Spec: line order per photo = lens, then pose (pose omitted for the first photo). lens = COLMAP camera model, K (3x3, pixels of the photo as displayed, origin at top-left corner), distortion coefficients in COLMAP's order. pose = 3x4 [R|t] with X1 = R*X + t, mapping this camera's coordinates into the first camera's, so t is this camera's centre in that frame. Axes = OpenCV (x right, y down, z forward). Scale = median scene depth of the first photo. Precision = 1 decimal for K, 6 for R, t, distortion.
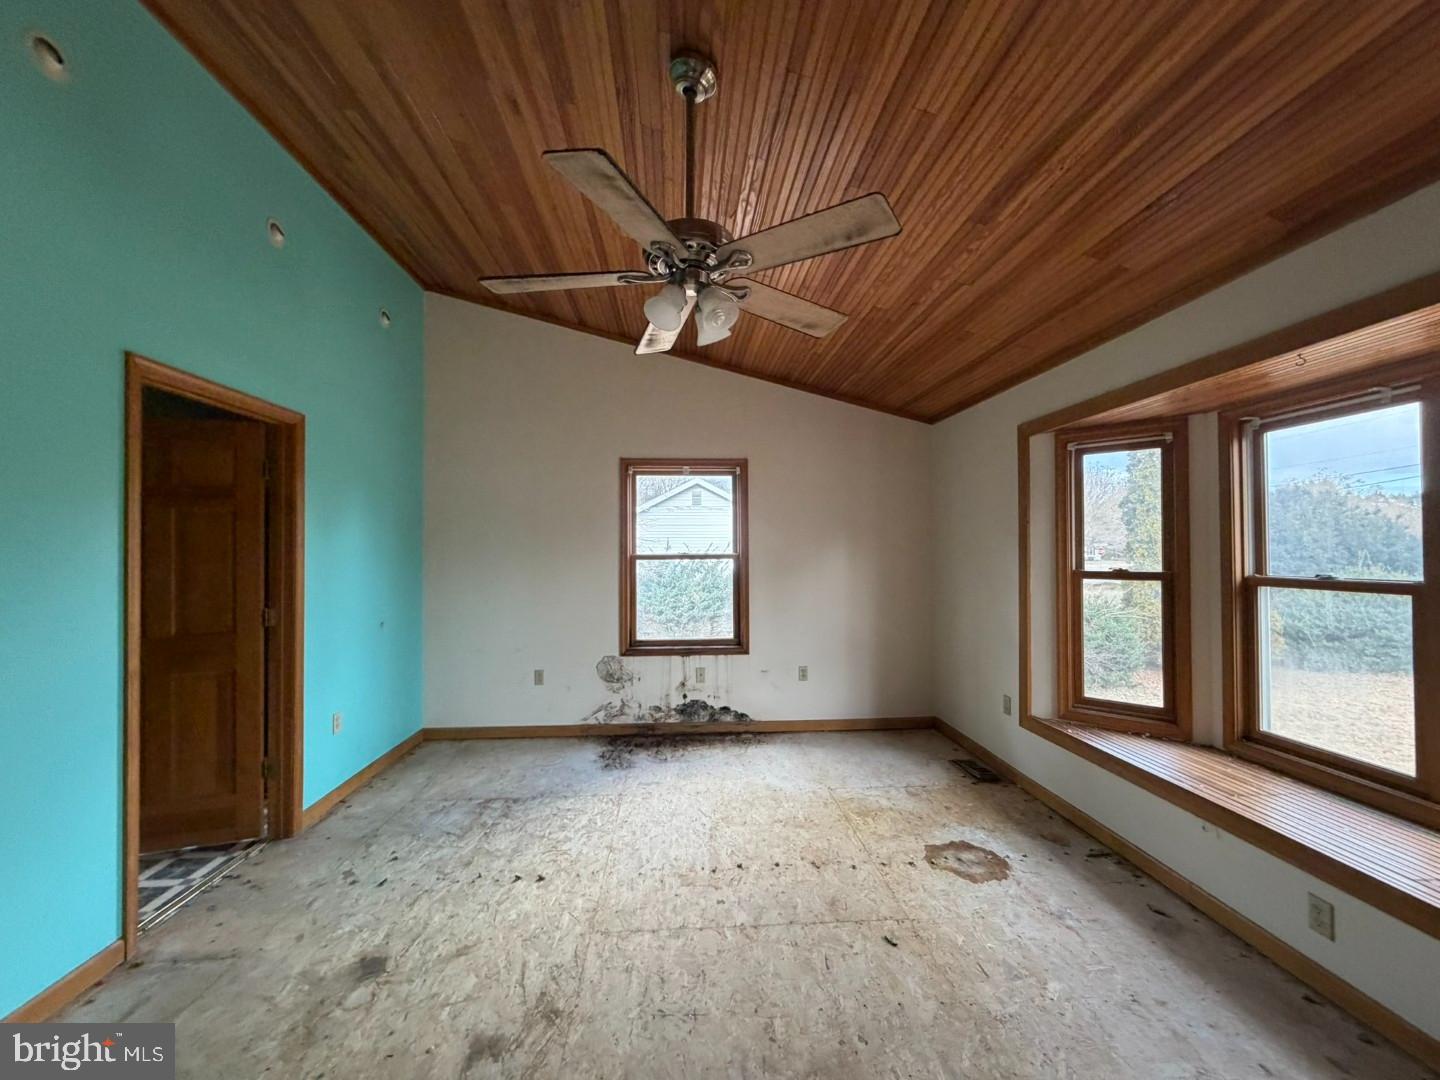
lens RADIAL K [[573.1, 0, 713.9], [0, 573.1, 541.3], [0, 0, 1]] dist [-0.000998, 0.000147]
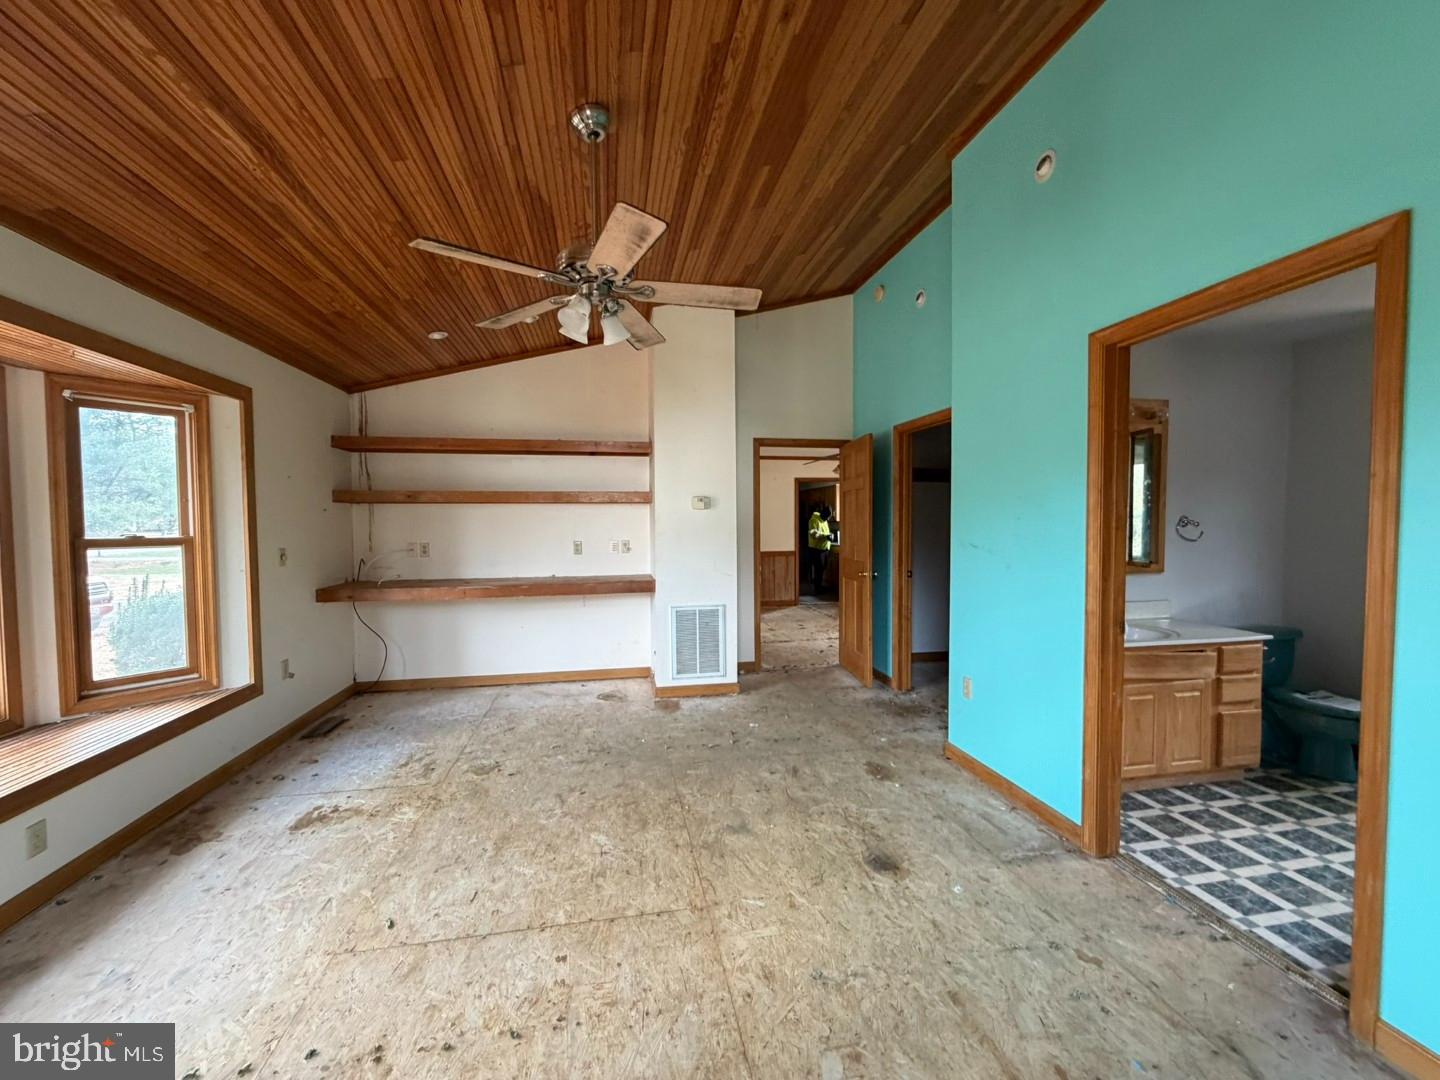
lens RADIAL K [[573.1, 0, 713.9], [0, 573.1, 541.3], [0, 0, 1]] dist [-0.000998, 0.000147]
pose [[-0.992413, 0.014671, -0.122074, -0.123403], [0.011945, 0.999663, 0.023036, 0.051874], [0.122371, 0.021403, -0.992254, 2.061372]]
